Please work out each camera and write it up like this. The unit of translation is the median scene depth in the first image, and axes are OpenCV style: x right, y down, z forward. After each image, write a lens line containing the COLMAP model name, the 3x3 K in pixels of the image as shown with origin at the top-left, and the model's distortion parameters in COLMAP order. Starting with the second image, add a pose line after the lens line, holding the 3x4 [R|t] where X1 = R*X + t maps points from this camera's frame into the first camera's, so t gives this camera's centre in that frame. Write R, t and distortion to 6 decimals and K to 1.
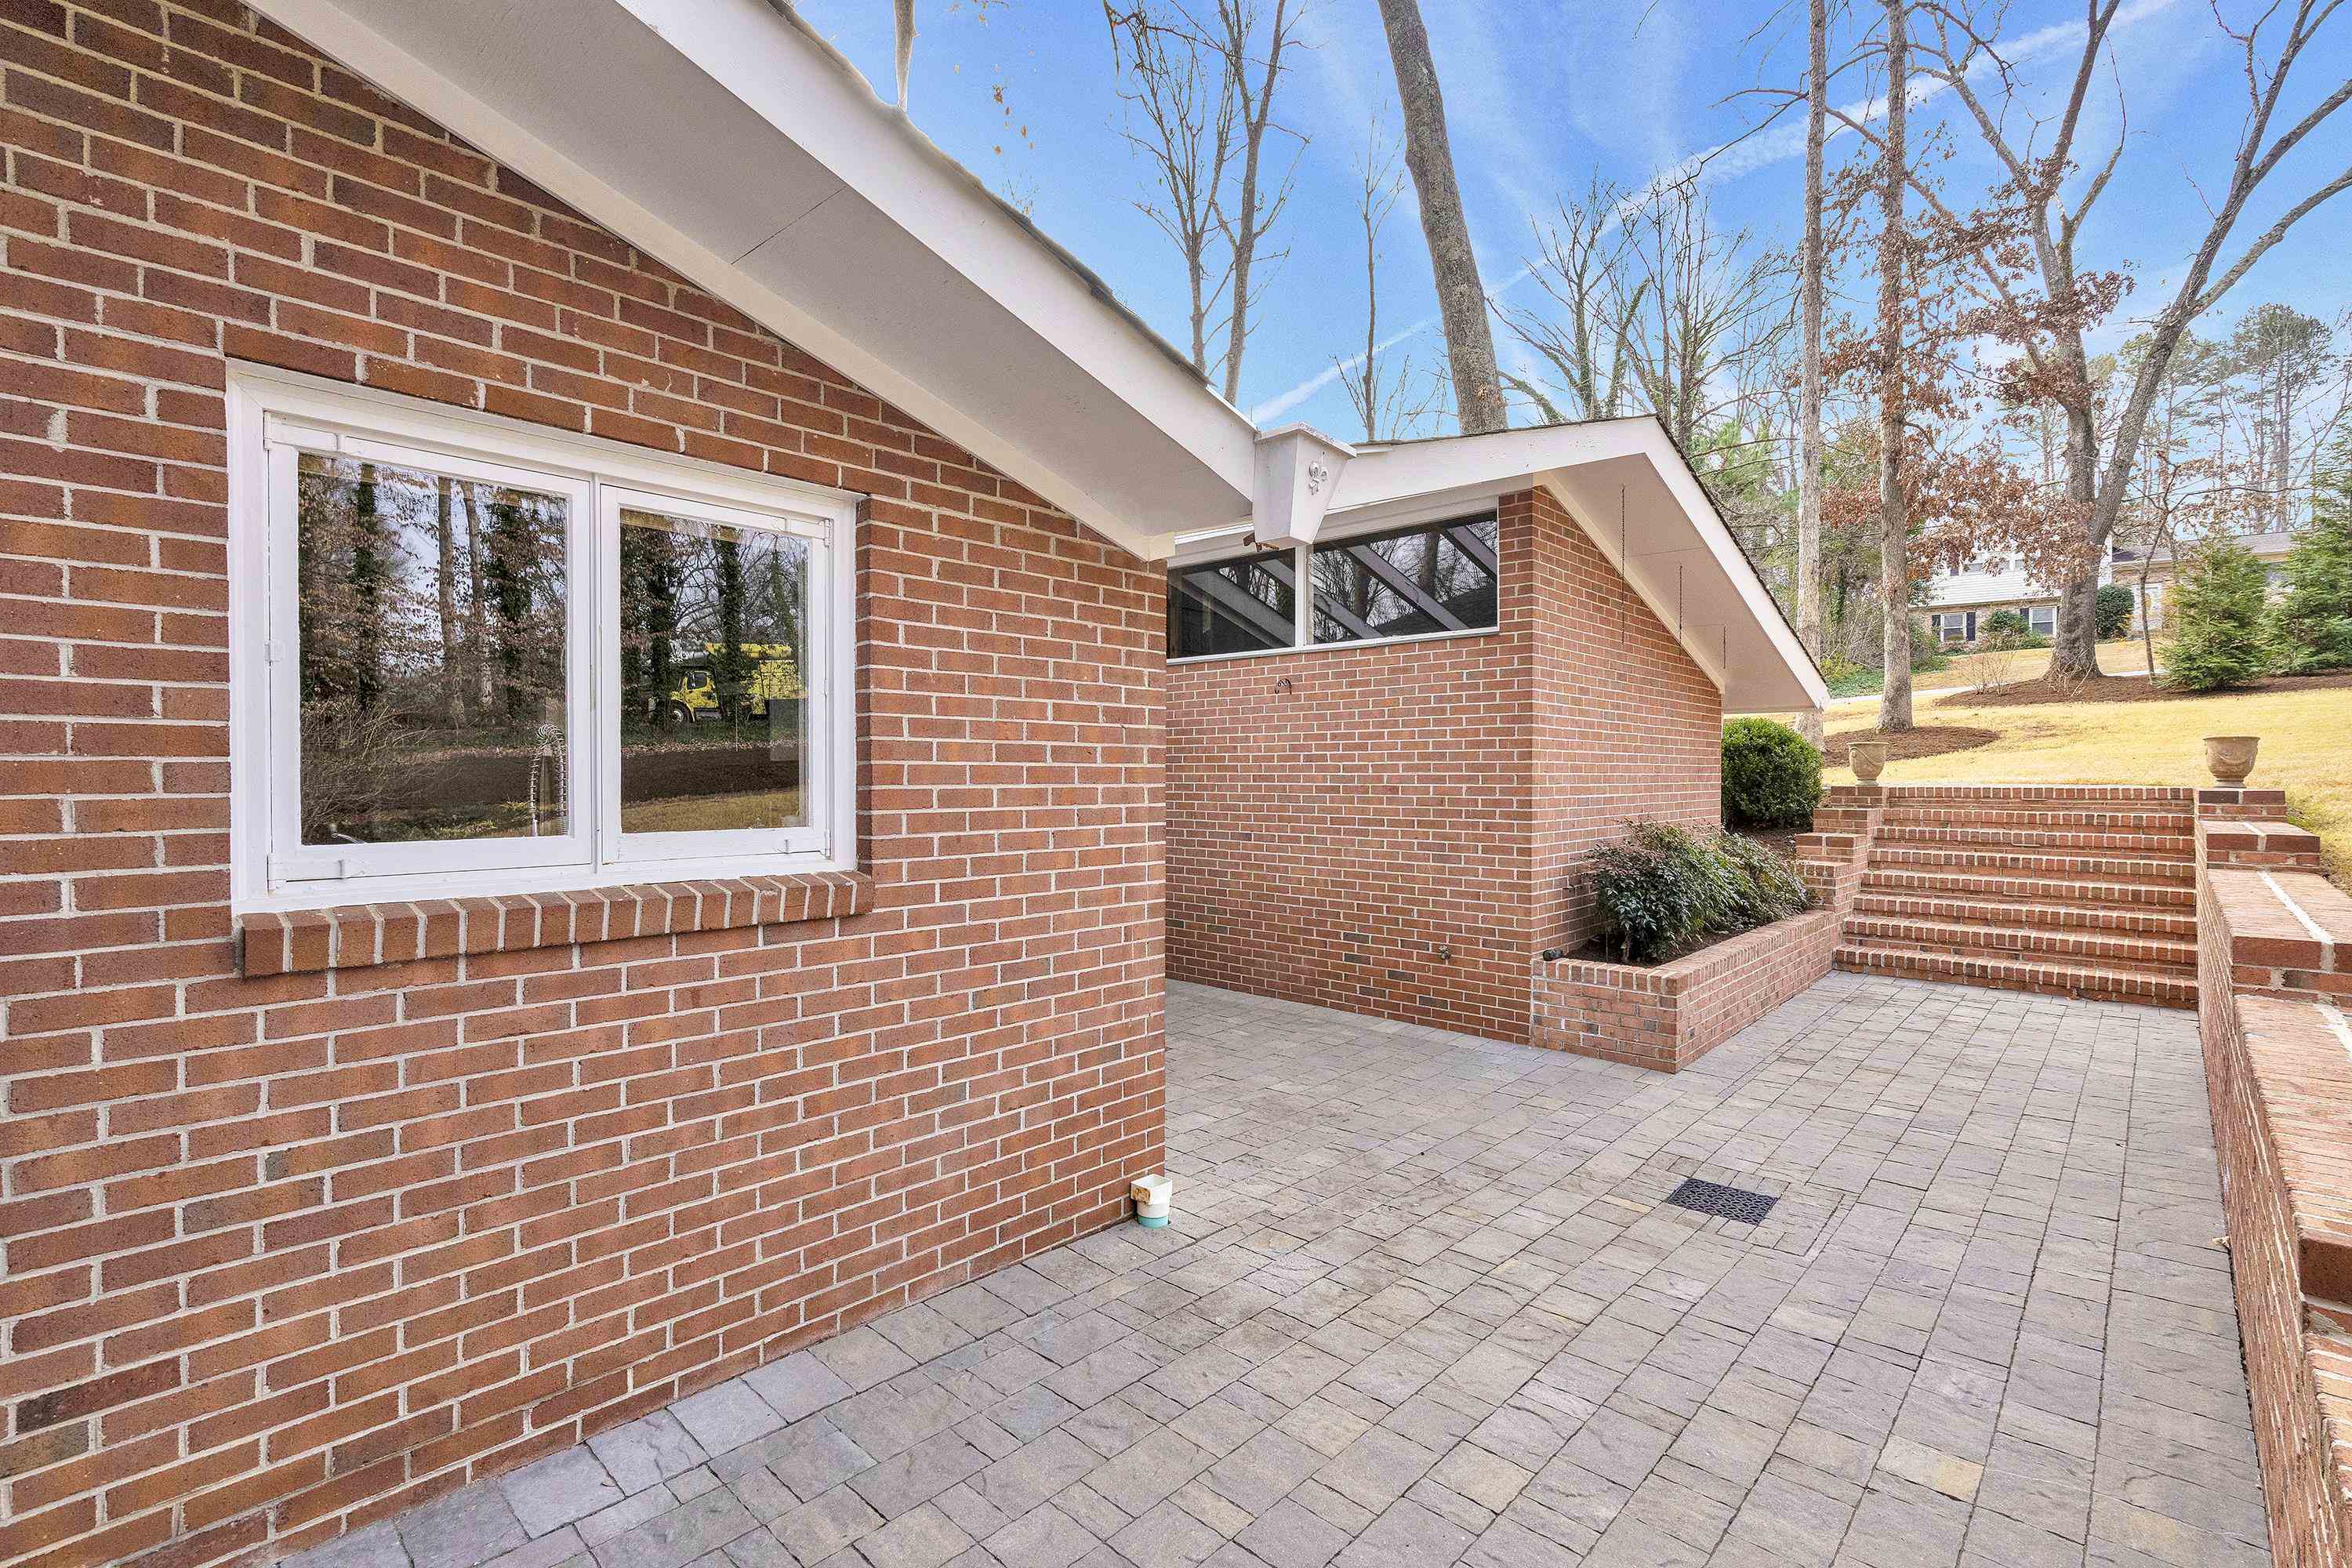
lens RADIAL K [[1058.2, 0, 1176.1], [0, 1058.2, 776.9], [0, 0, 1]] dist [0.016780, 0.000435]
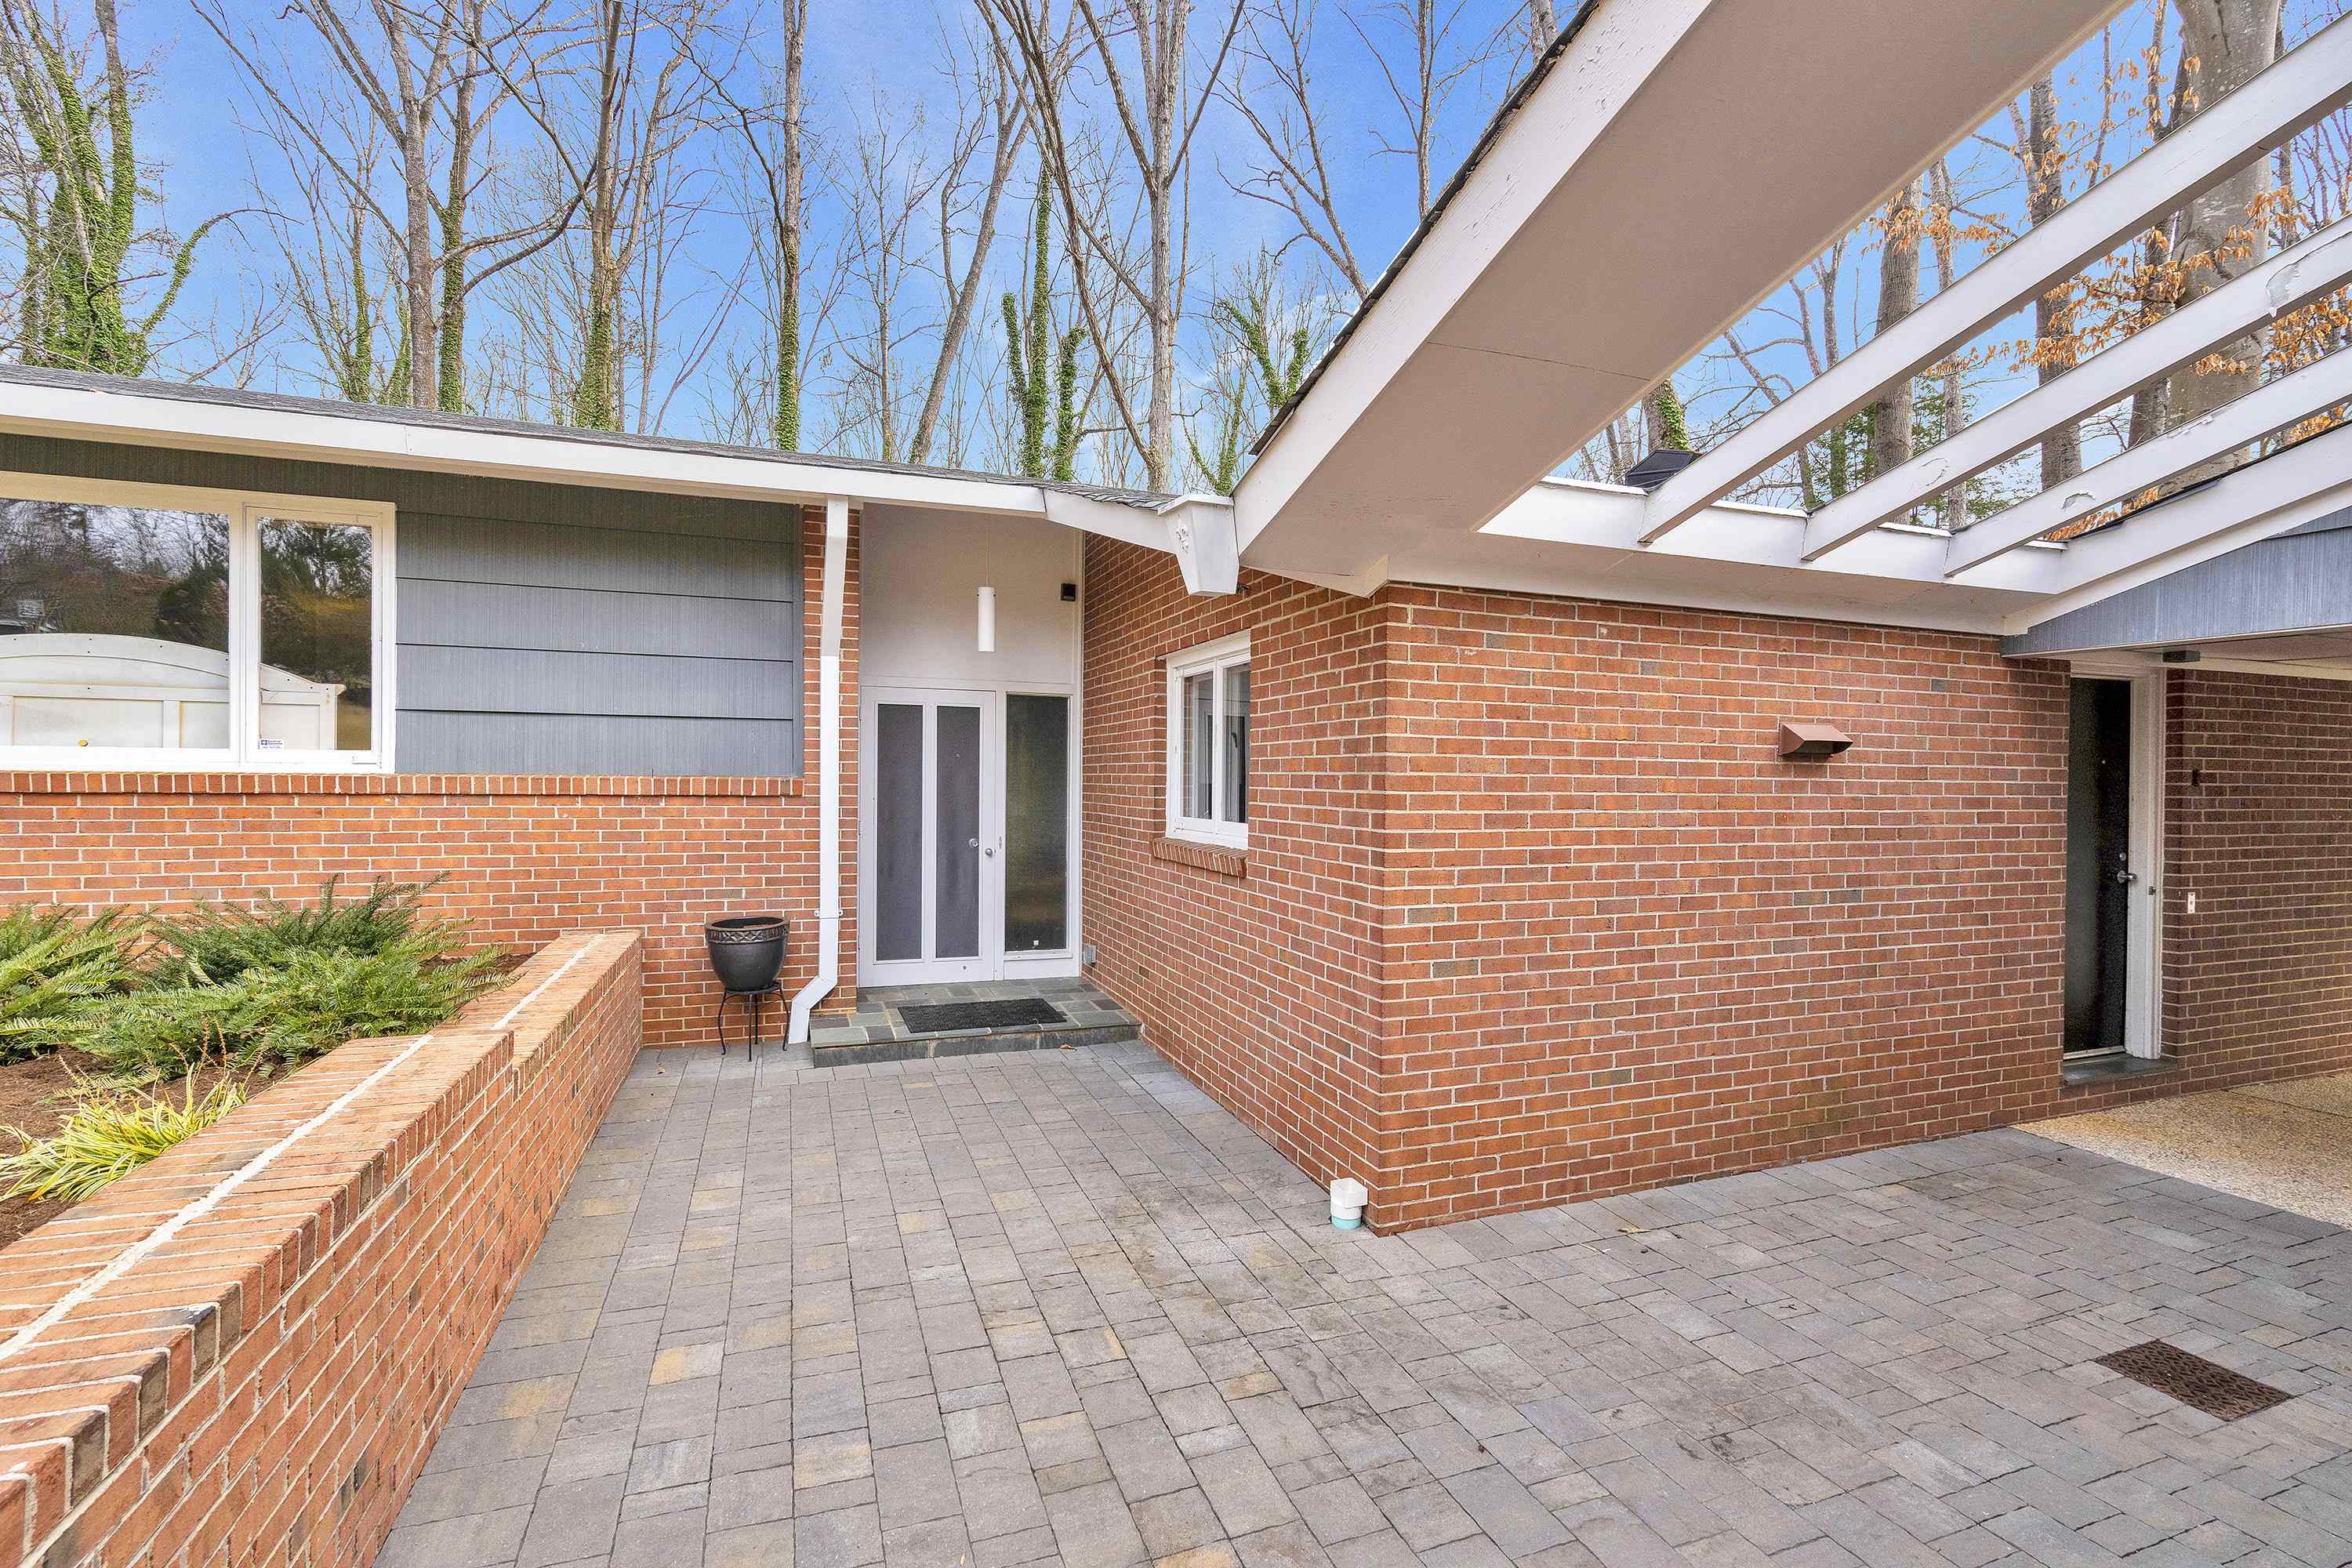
lens RADIAL K [[1058.2, 0, 1181.6], [0, 1058.2, 782.5], [0, 0, 1]] dist [0.016780, 0.000435]
pose [[-0.442838, -0.002473, -0.896598, 1.152118], [-0.012393, 0.999918, 0.003362, -0.023389], [0.896516, 0.012600, -0.442832, 1.517985]]
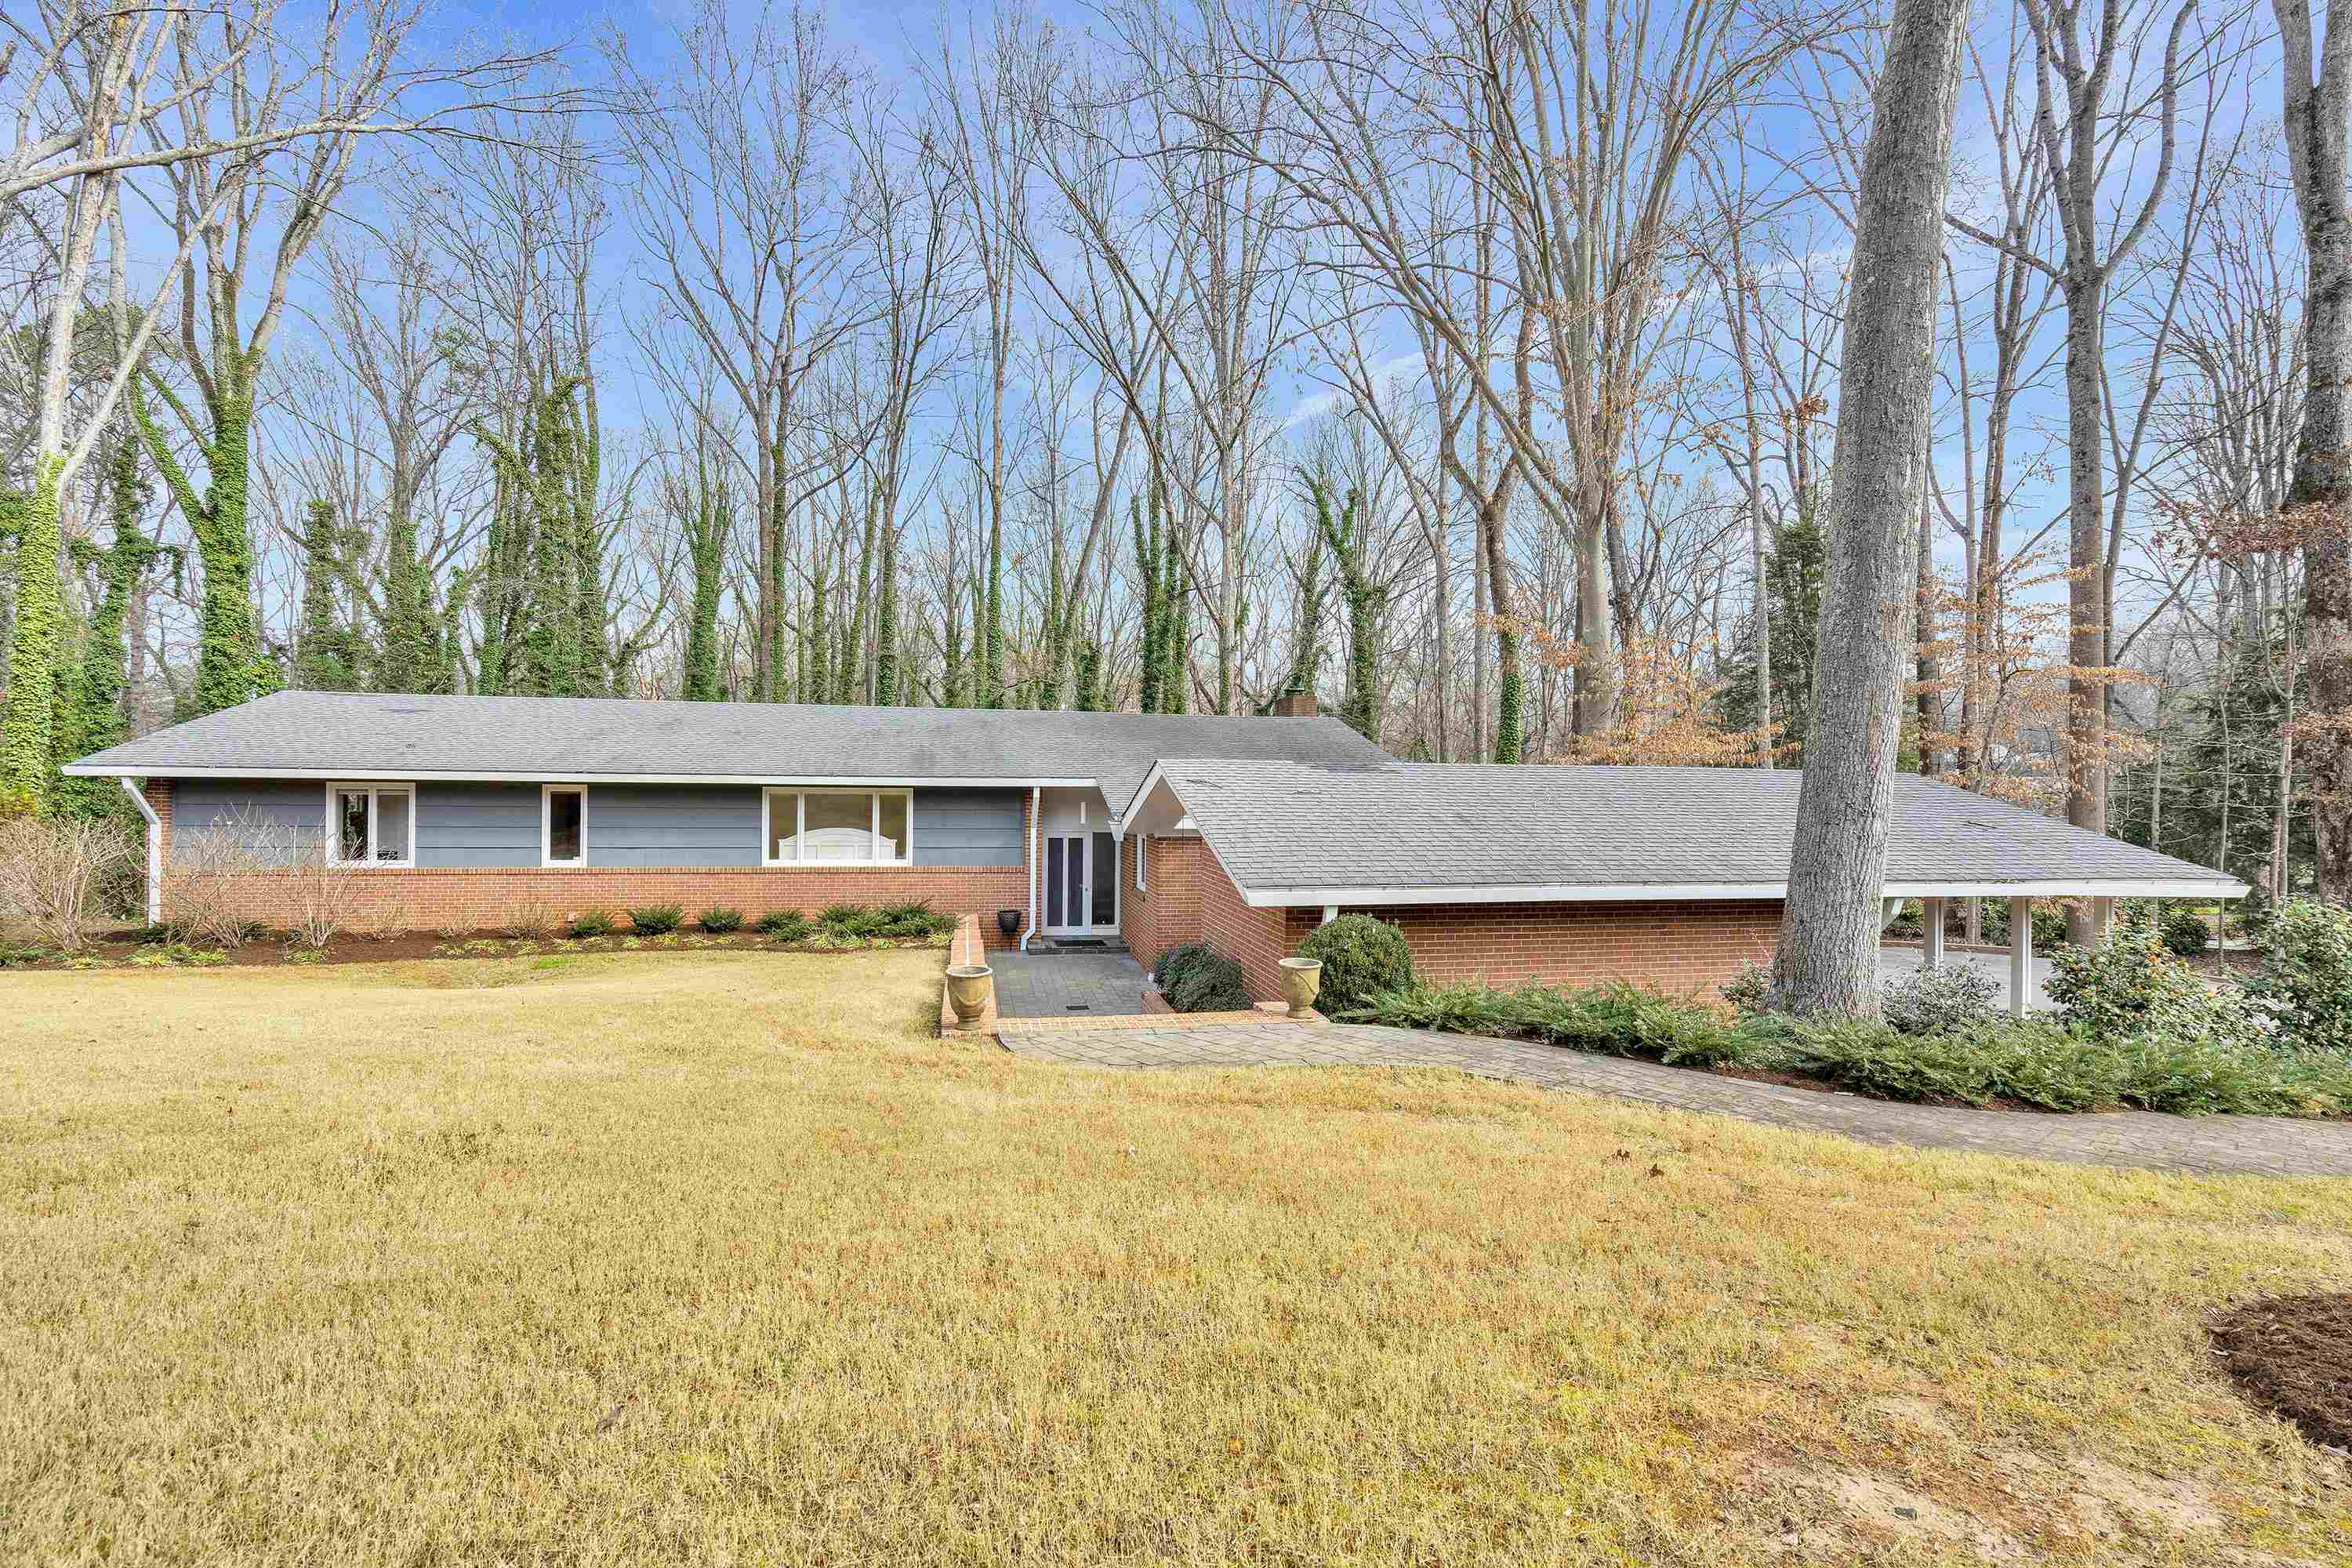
lens RADIAL K [[1058.2, 0, 1170.9], [0, 1058.2, 783.1], [0, 0, 1]] dist [0.016780, 0.000435]
pose [[-0.583144, -0.010899, -0.812296, 4.750444], [-0.011244, 0.999923, -0.005344, -0.556579], [0.812291, 0.006017, -0.583221, 4.784178]]
